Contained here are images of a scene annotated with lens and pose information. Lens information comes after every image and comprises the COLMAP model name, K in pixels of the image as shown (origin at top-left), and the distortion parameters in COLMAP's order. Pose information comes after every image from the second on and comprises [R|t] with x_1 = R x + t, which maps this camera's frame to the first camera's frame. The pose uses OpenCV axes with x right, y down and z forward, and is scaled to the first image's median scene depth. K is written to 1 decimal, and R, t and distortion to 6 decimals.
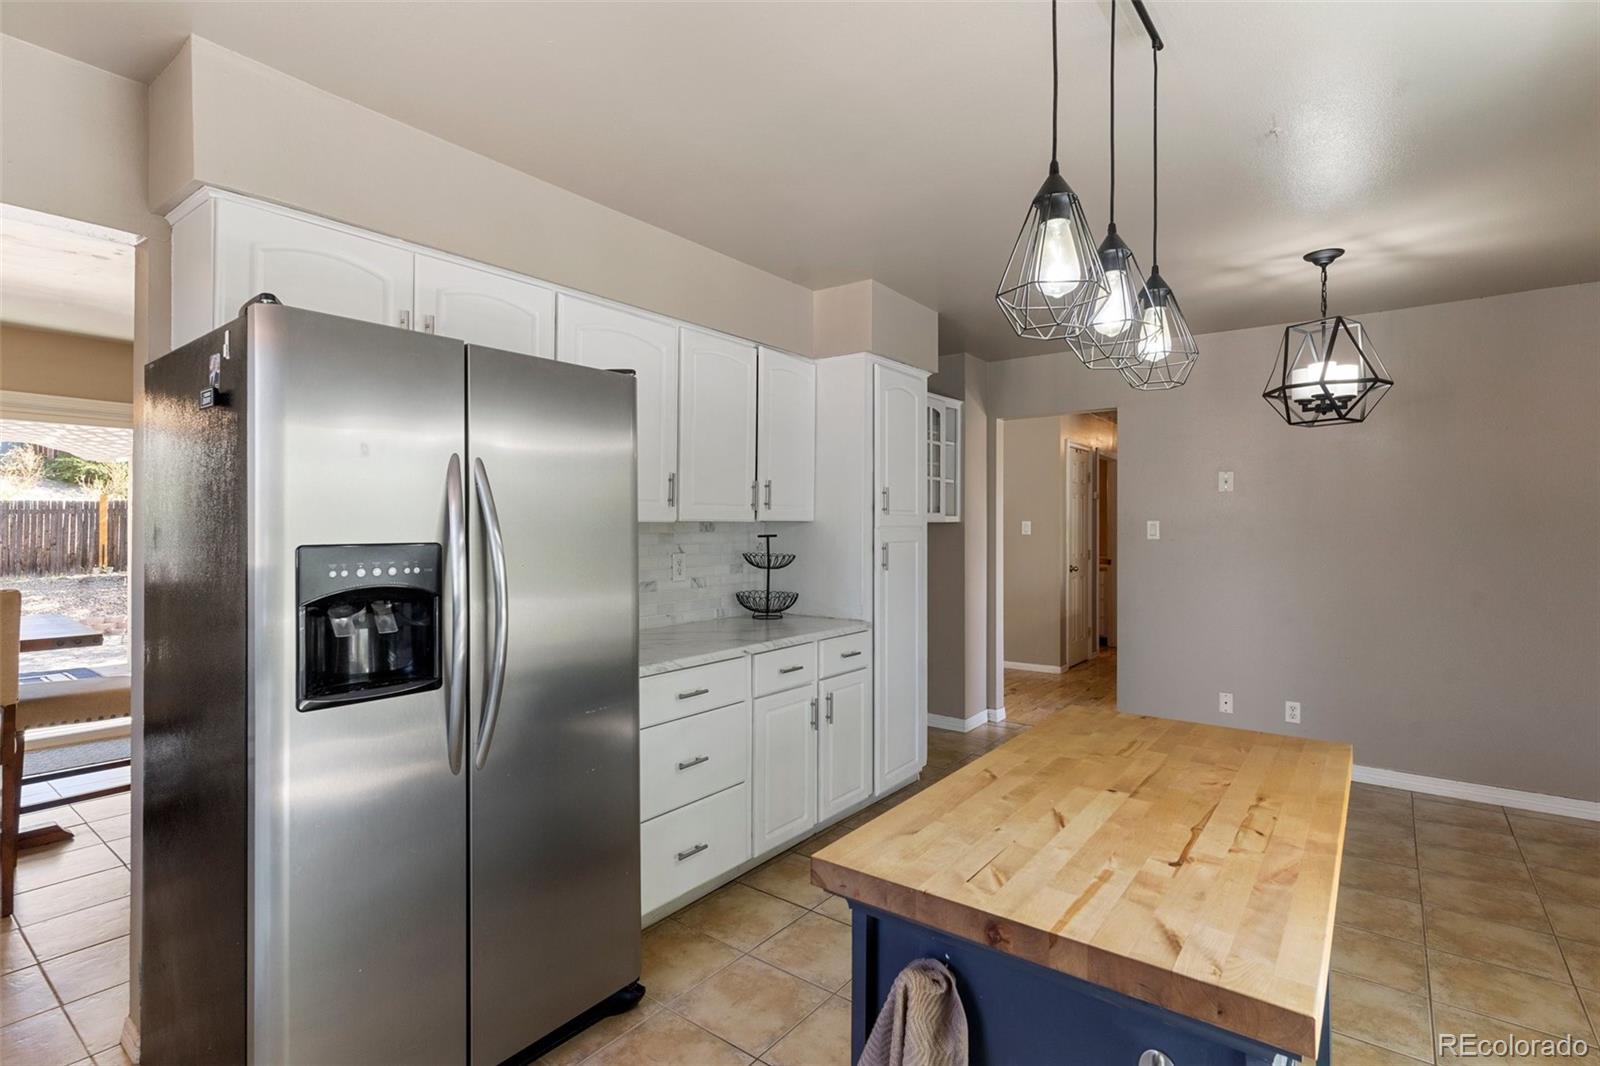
lens RADIAL K [[768.0, 0, 806.9], [0, 768.0, 523.1], [0, 0, 1]] dist [-0.001082, -0.000040]
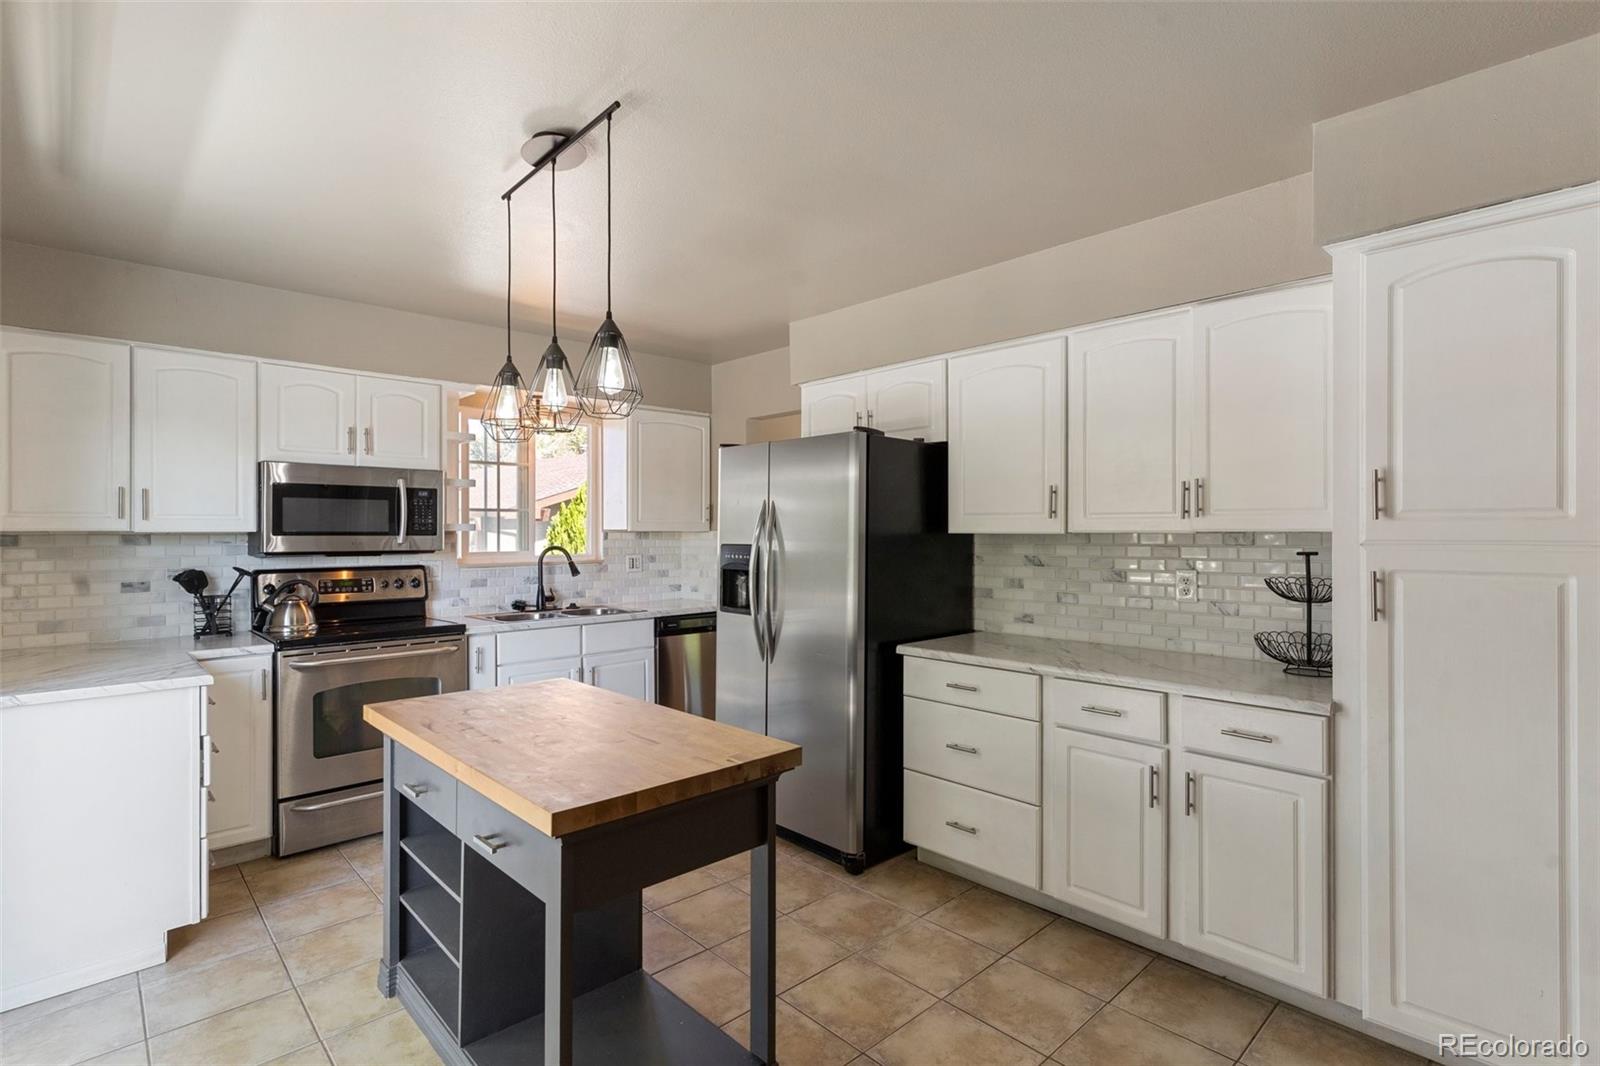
lens RADIAL K [[768.0, 0, 797.8], [0, 768.0, 533.2], [0, 0, 1]] dist [-0.001082, -0.000040]
pose [[-0.173637, 0.002207, -0.984807, 0.707518], [0.000587, 0.999998, 0.002137, -0.003216], [0.984810, -0.000207, -0.173638, 0.679820]]
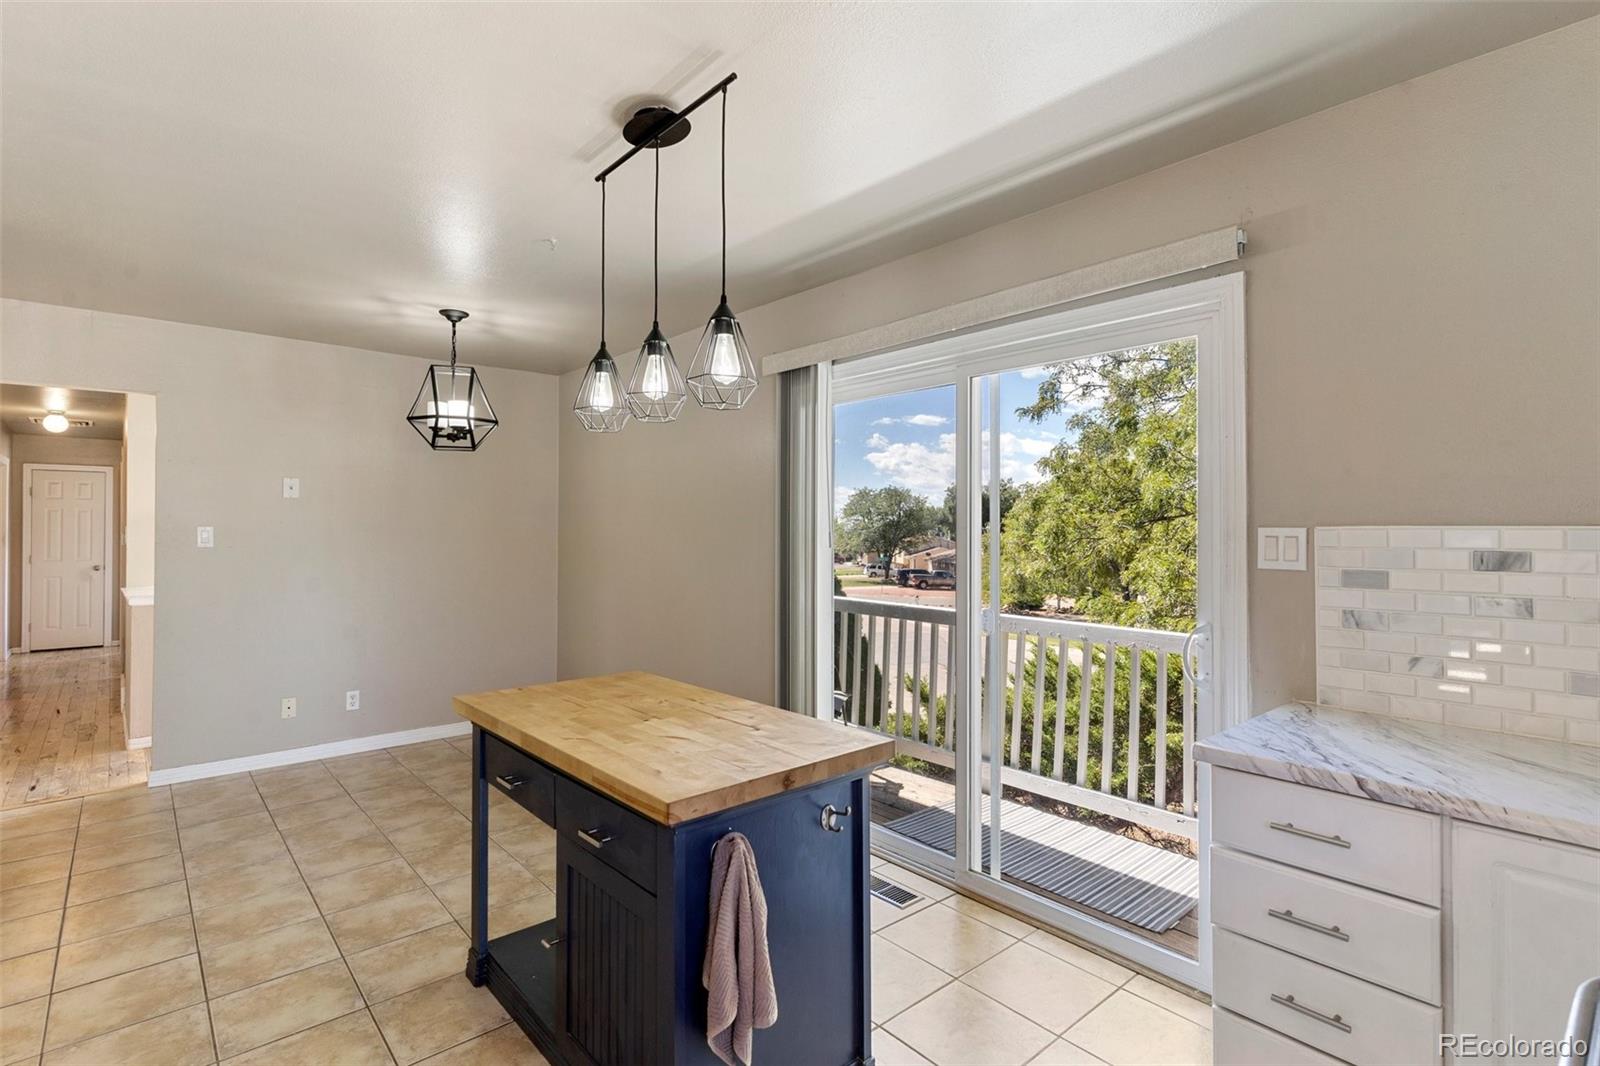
lens RADIAL K [[768.0, 0, 793.5], [0, 768.0, 530.5], [0, 0, 1]] dist [-0.001082, -0.000040]
pose [[0.210795, -0.002974, 0.977526, -0.994438], [-0.000672, 0.999995, 0.003187, -0.006527], [-0.977530, -0.001329, 0.210792, 0.468859]]
